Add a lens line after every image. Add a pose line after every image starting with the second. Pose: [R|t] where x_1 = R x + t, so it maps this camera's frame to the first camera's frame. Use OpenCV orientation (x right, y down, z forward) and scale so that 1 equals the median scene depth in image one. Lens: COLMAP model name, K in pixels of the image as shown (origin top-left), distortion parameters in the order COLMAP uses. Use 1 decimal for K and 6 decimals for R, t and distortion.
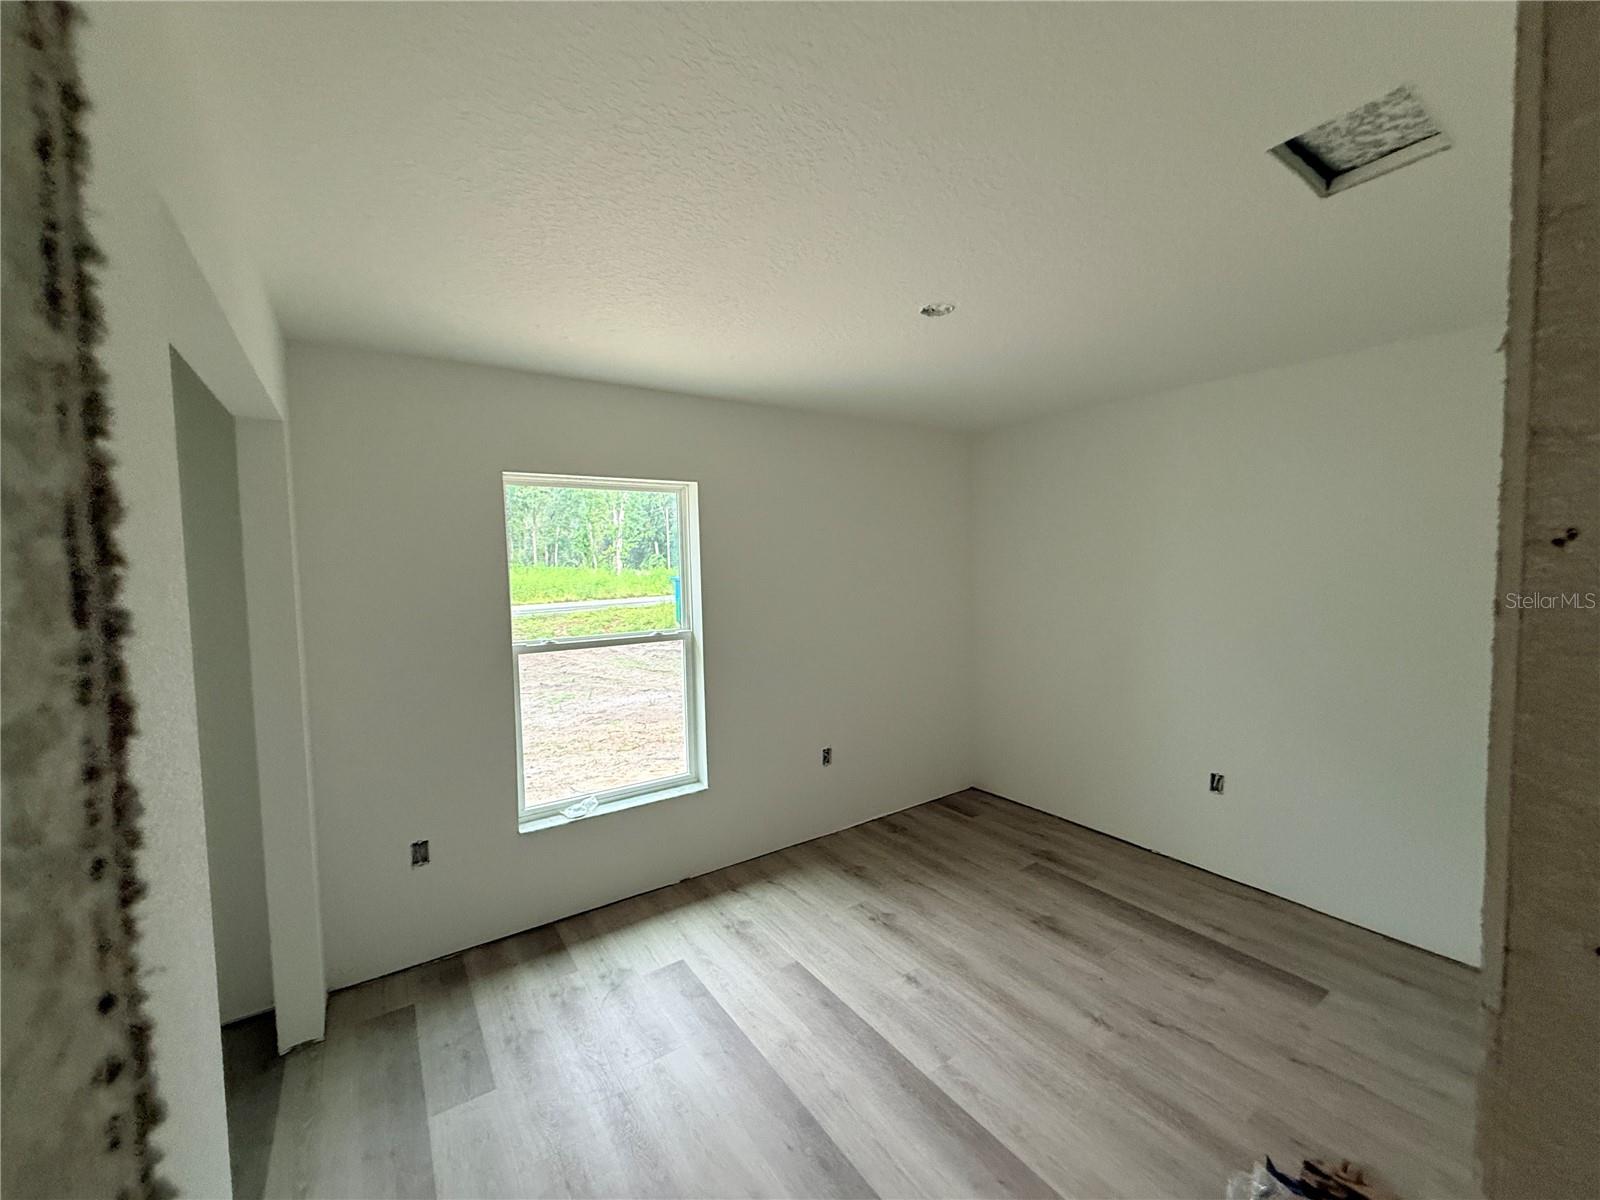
lens RADIAL K [[629.4, 0, 799.1], [0, 629.4, 604.5], [0, 0, 1]] dist [0.000822, -0.000045]
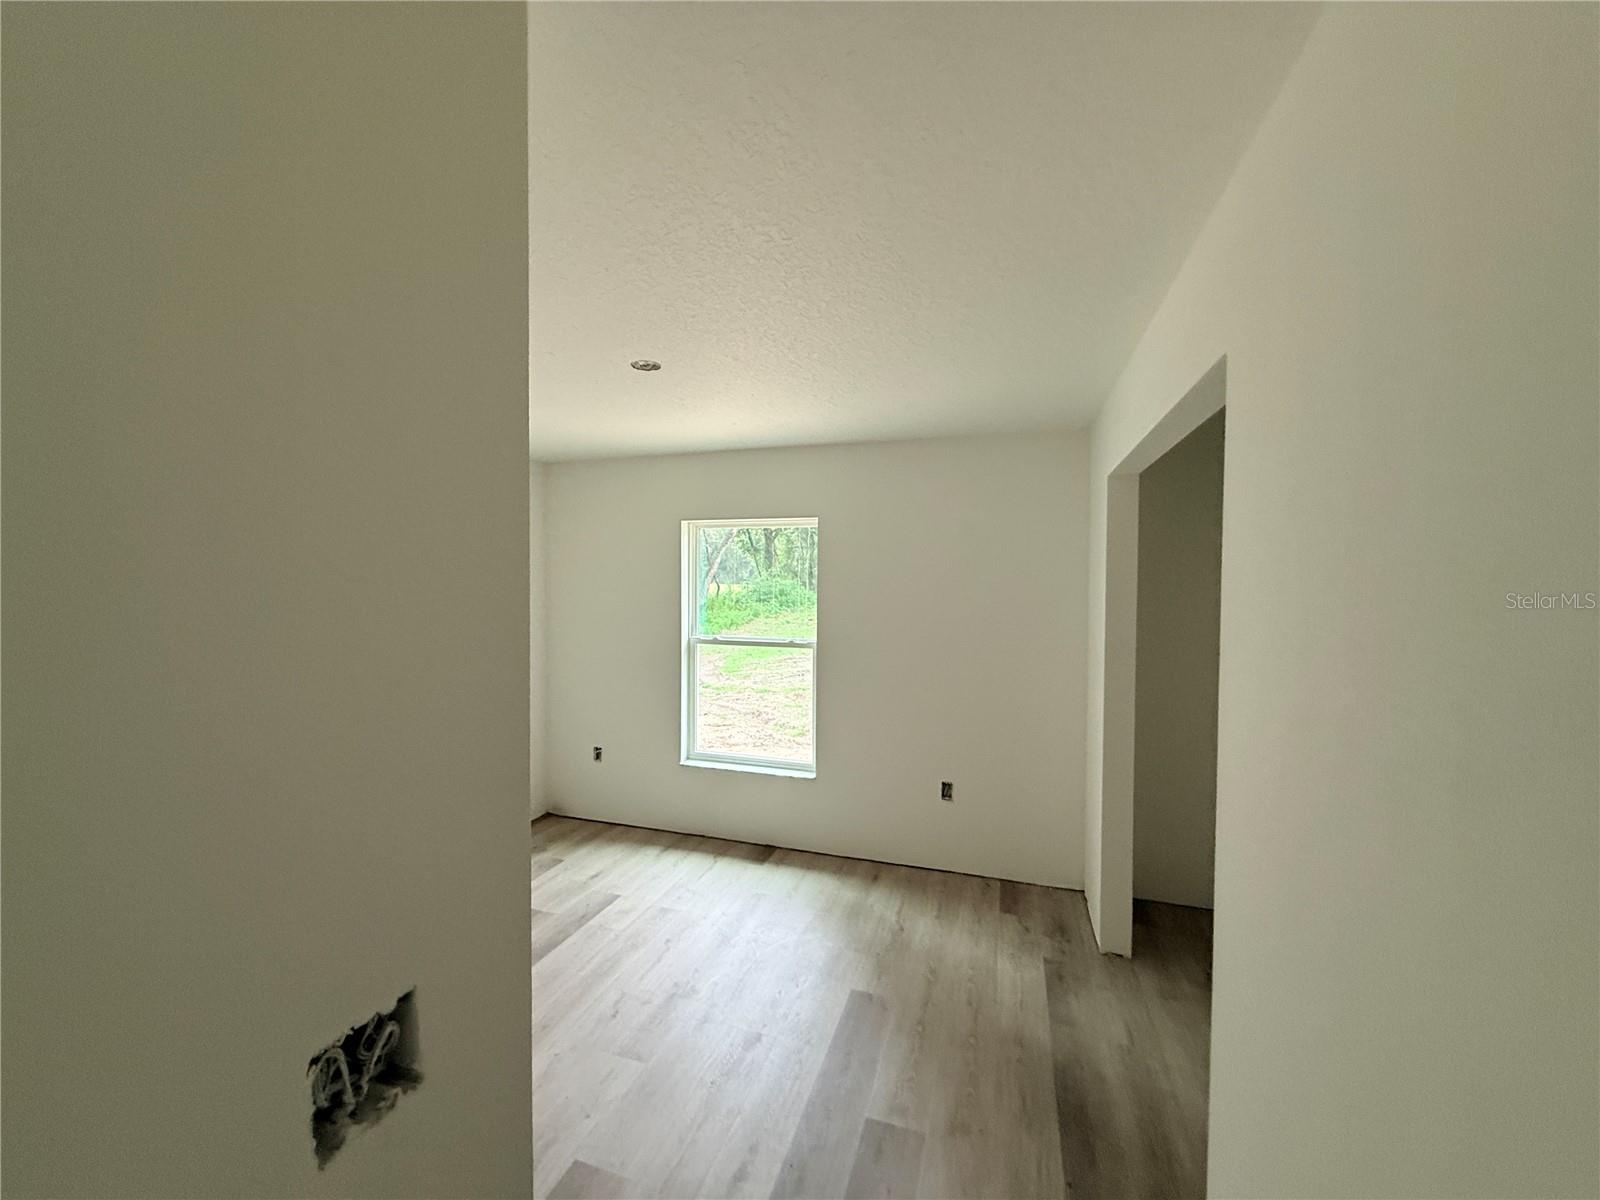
lens RADIAL K [[629.4, 0, 807.0], [0, 629.4, 596.9], [0, 0, 1]] dist [0.000822, -0.000045]
pose [[0.589755, 0.068956, -0.804633, 0.904830], [-0.045778, 0.997600, 0.051940, -0.122104], [0.806284, 0.006202, 0.591497, 0.365077]]
